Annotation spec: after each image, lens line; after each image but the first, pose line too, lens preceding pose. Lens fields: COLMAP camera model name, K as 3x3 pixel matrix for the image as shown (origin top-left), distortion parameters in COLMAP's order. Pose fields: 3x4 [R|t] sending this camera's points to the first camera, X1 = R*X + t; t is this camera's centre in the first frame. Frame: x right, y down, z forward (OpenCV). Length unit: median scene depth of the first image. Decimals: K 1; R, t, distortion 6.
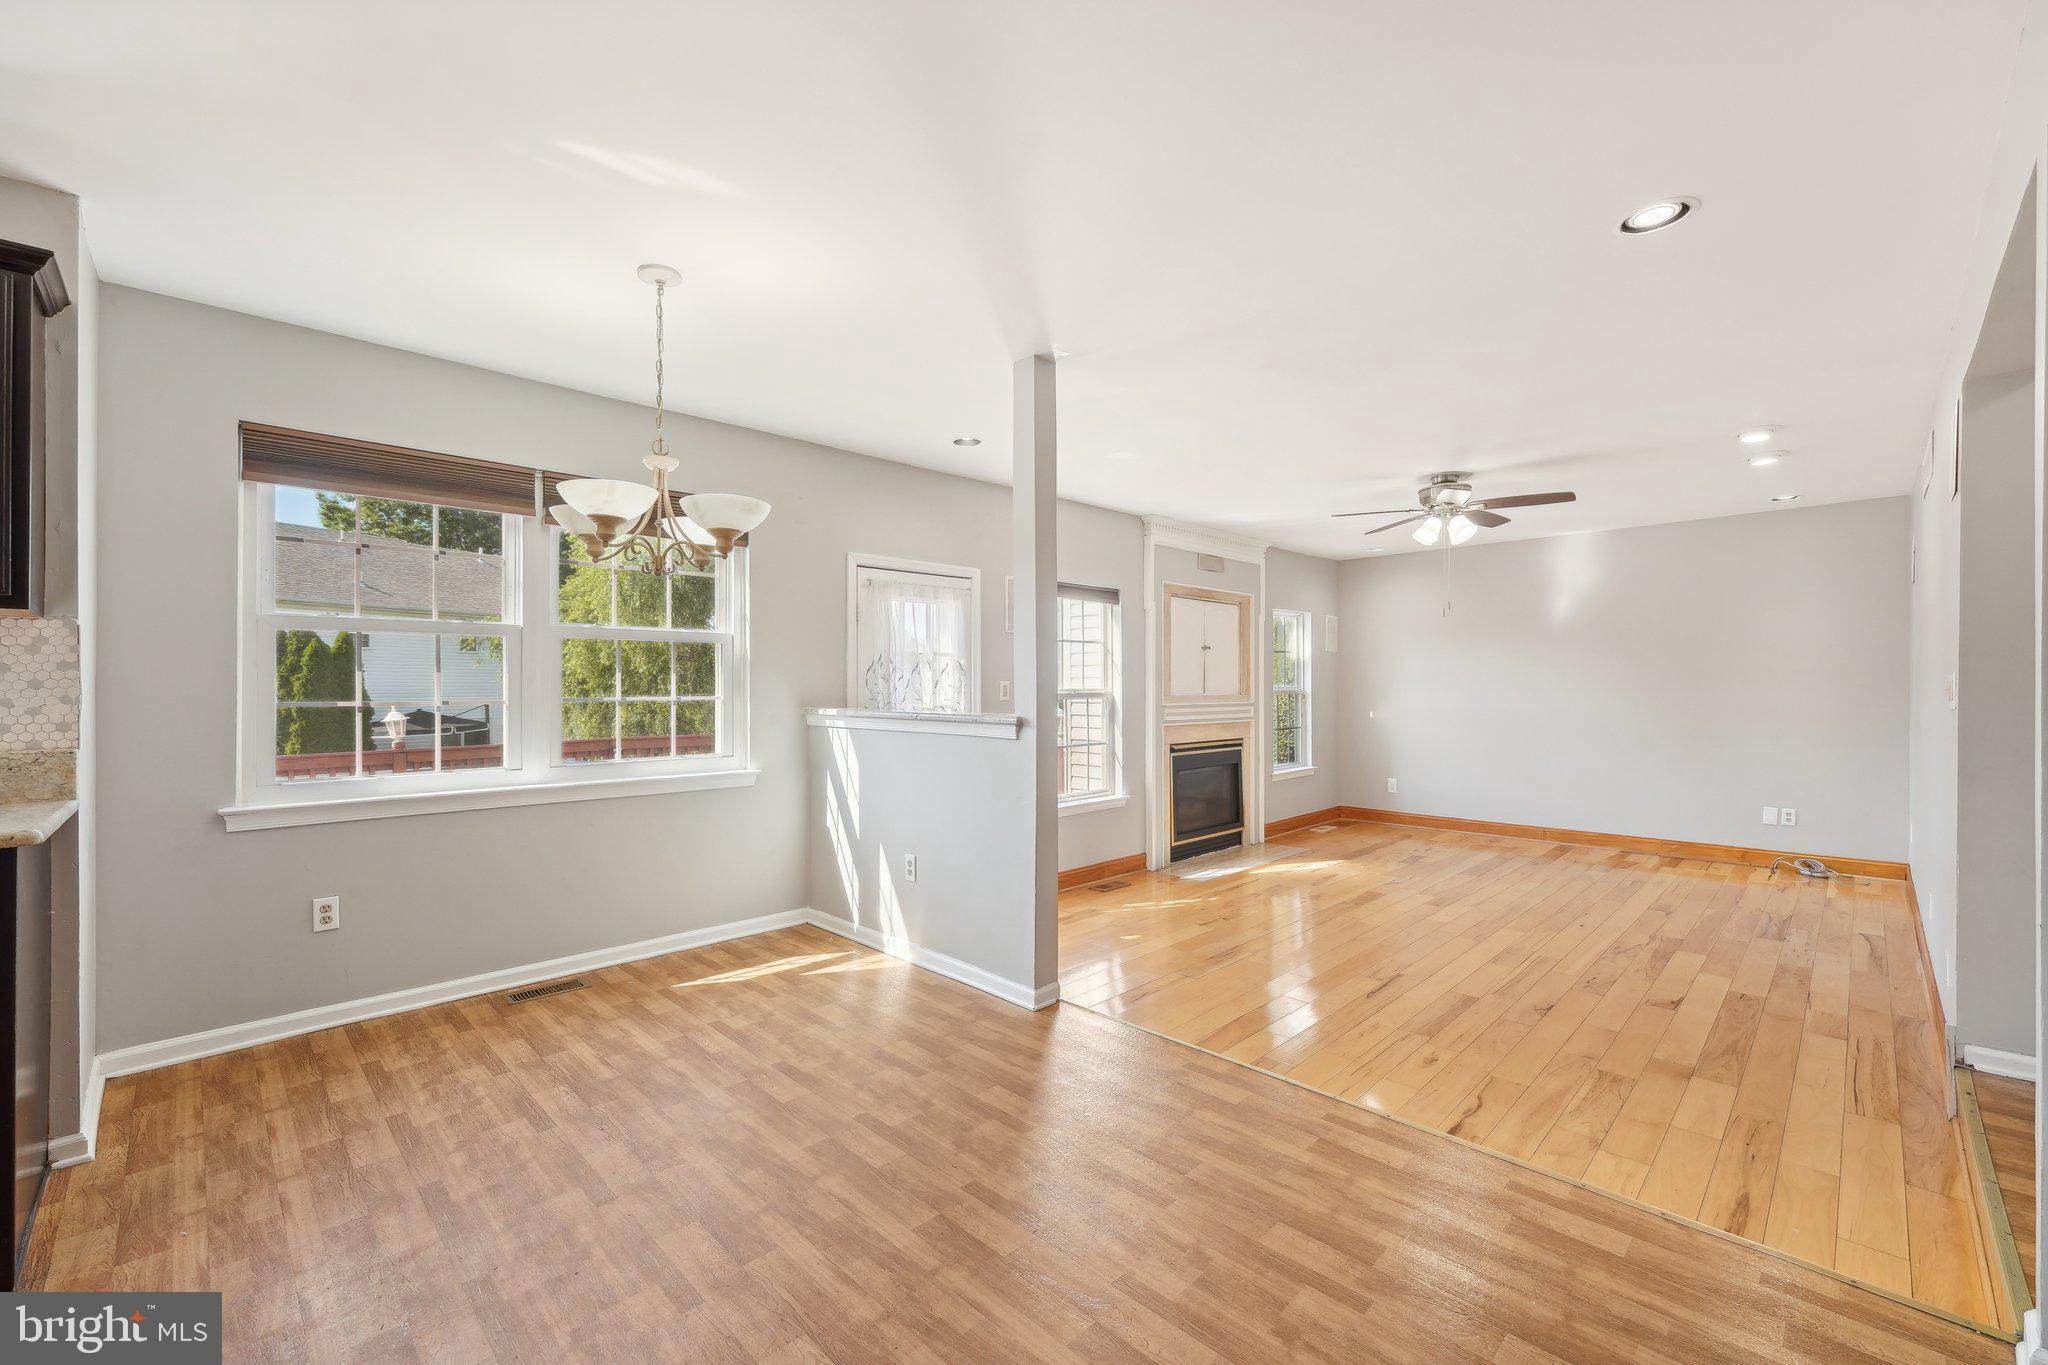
lens RADIAL K [[849.5, 0, 1009.5], [0, 849.5, 688.8], [0, 0, 1]] dist [-0.001309, 0.000242]
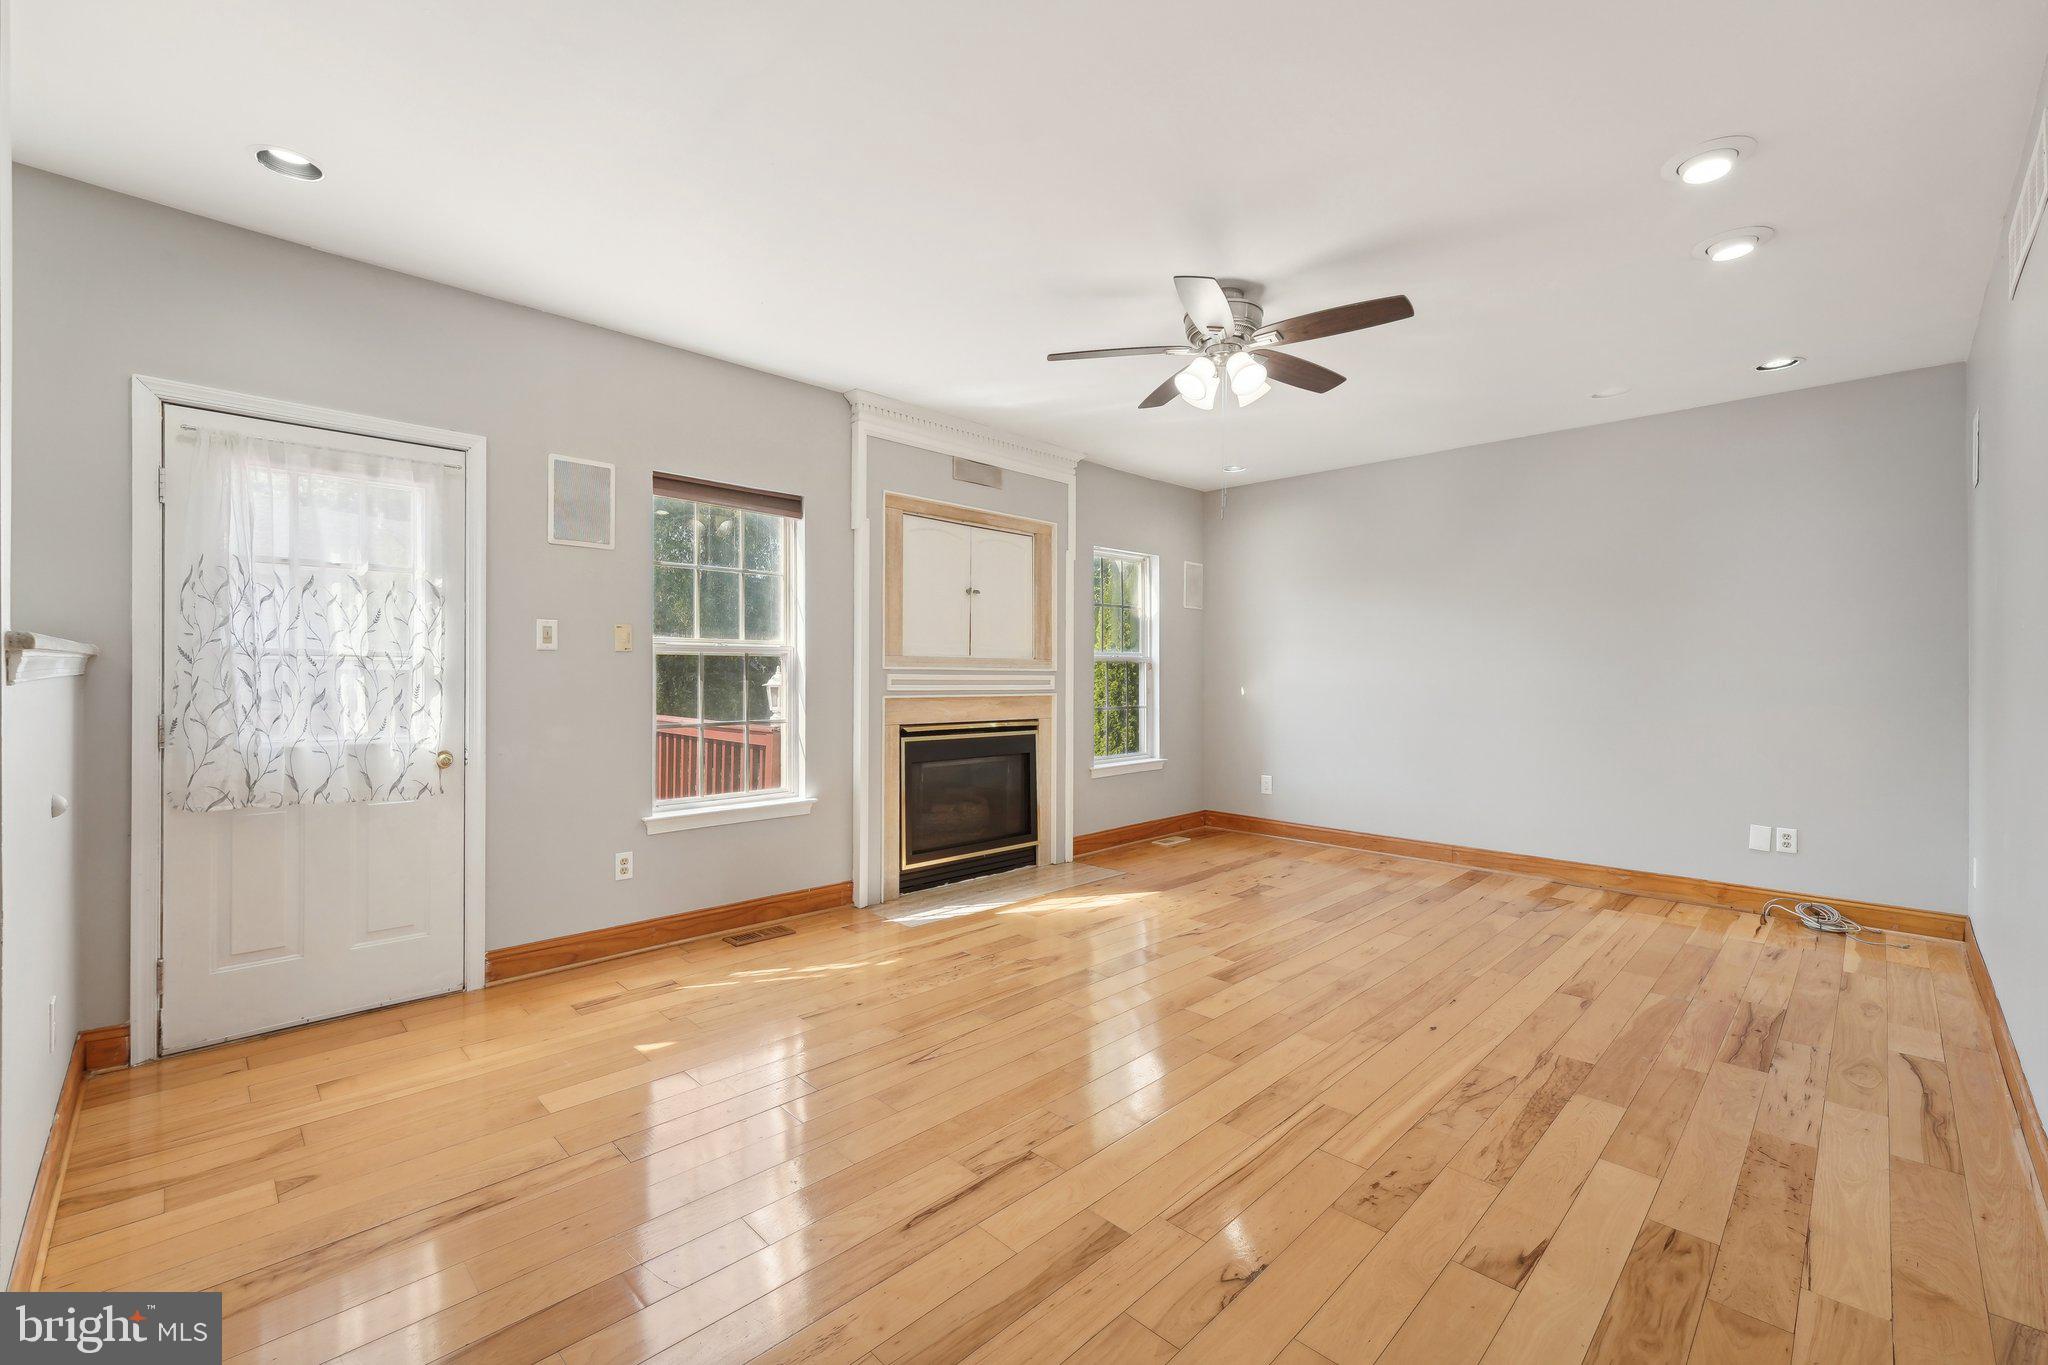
lens RADIAL K [[849.5, 0, 1014.2], [0, 849.5, 663.0], [0, 0, 1]] dist [-0.001309, 0.000242]
pose [[0.999926, 0.010400, -0.006292, 0.383990], [-0.010508, 0.999792, -0.017453, 0.034636], [0.006109, 0.017518, 0.999828, 0.398425]]
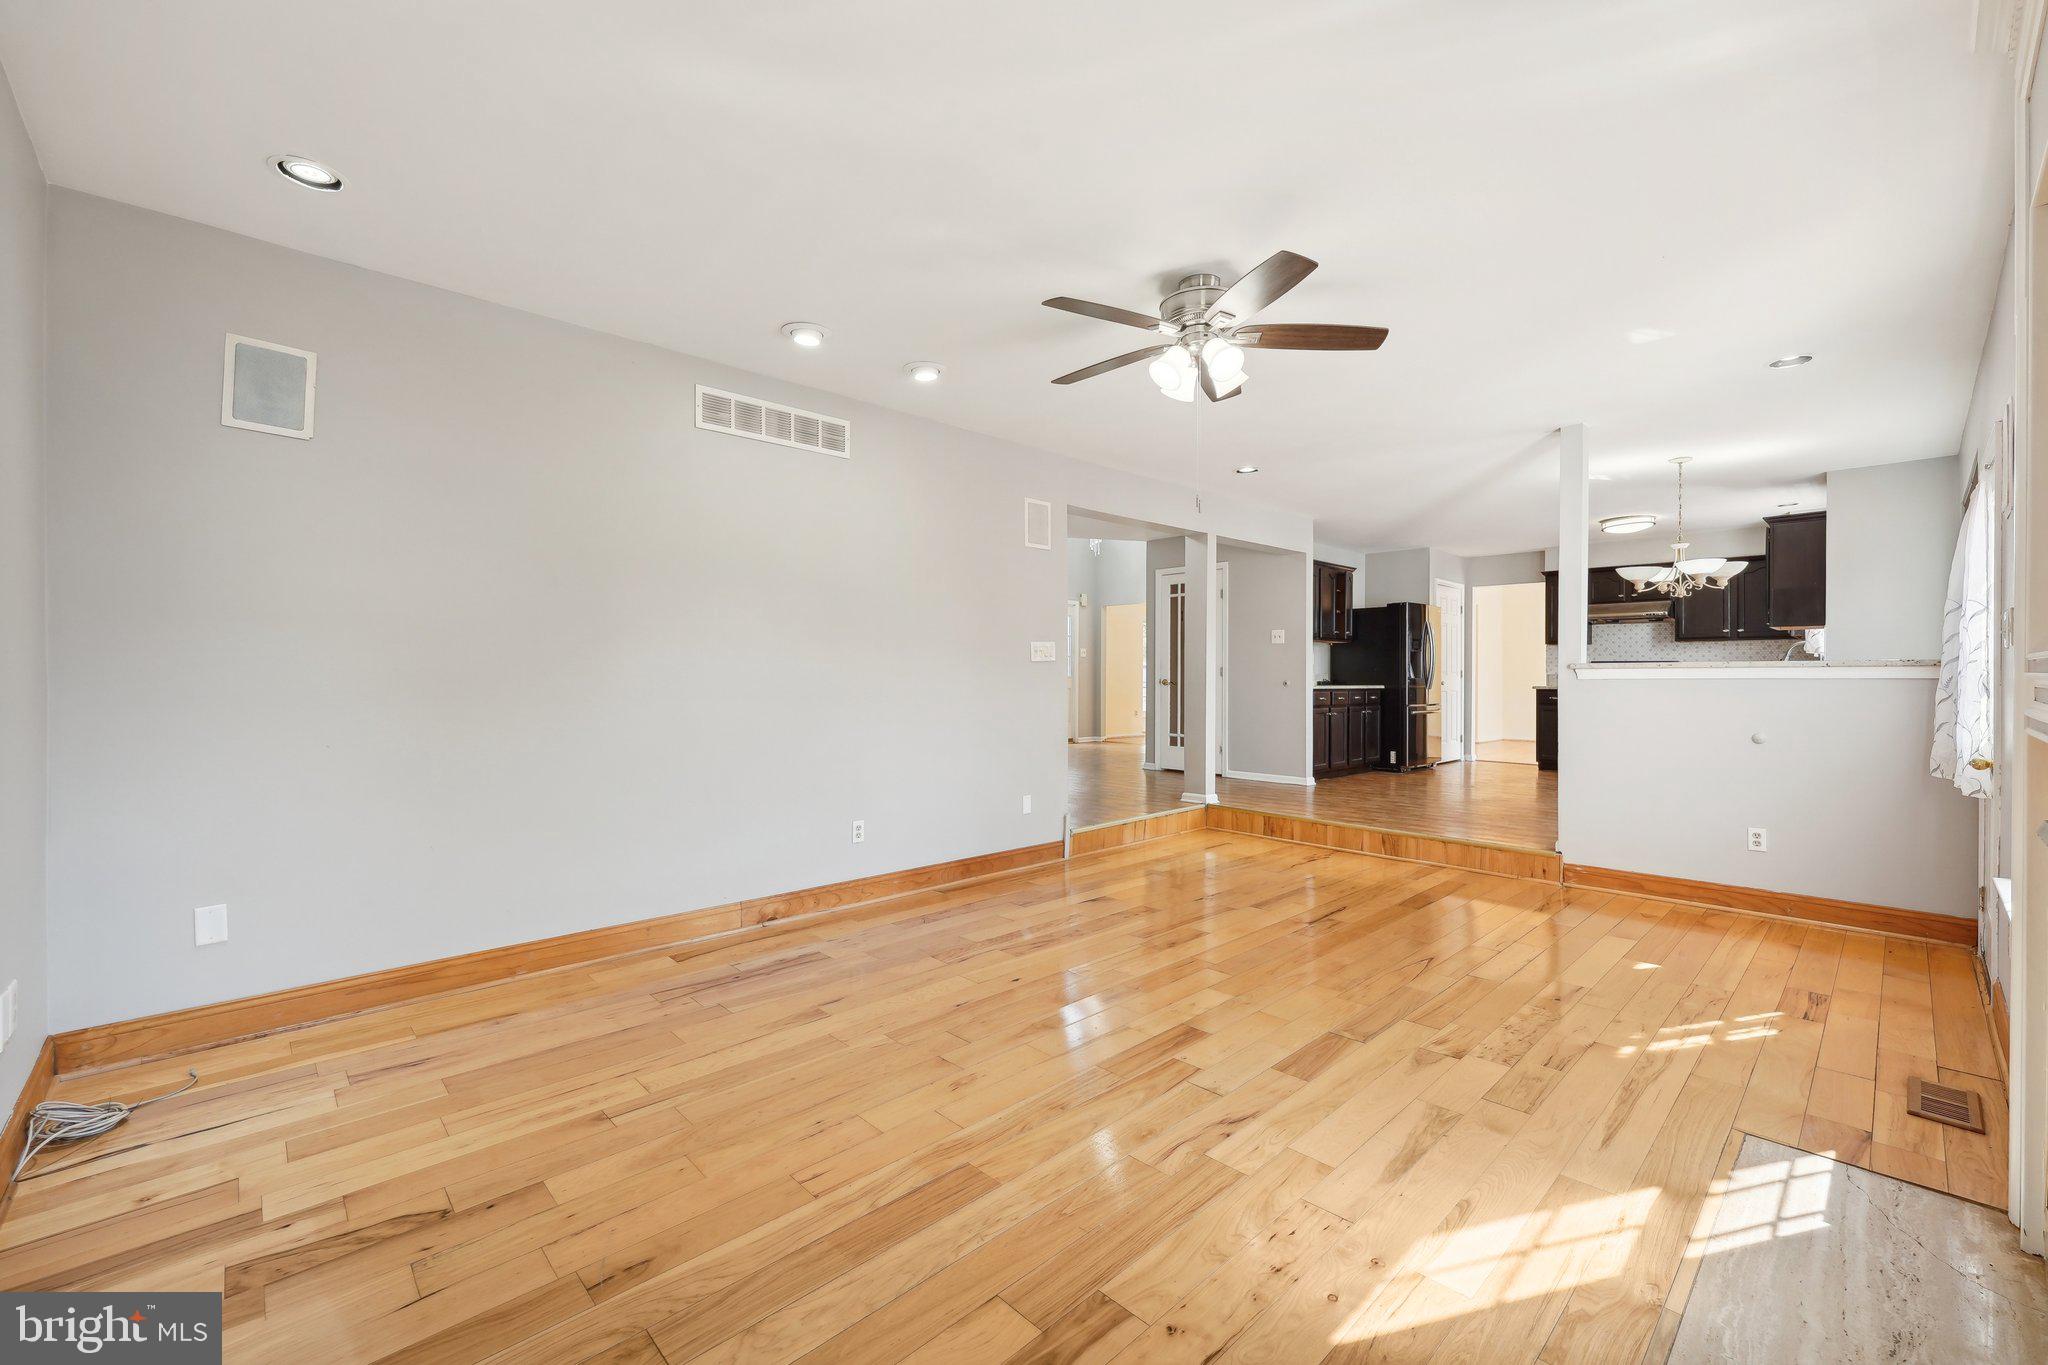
lens RADIAL K [[849.5, 0, 1015.3], [0, 849.5, 676.1], [0, 0, 1]] dist [-0.001309, 0.000242]
pose [[-0.999789, 0.005017, 0.019940, 0.672719], [0.005092, 0.999980, 0.003697, 0.028874], [-0.019921, 0.003798, -0.999794, 1.733245]]
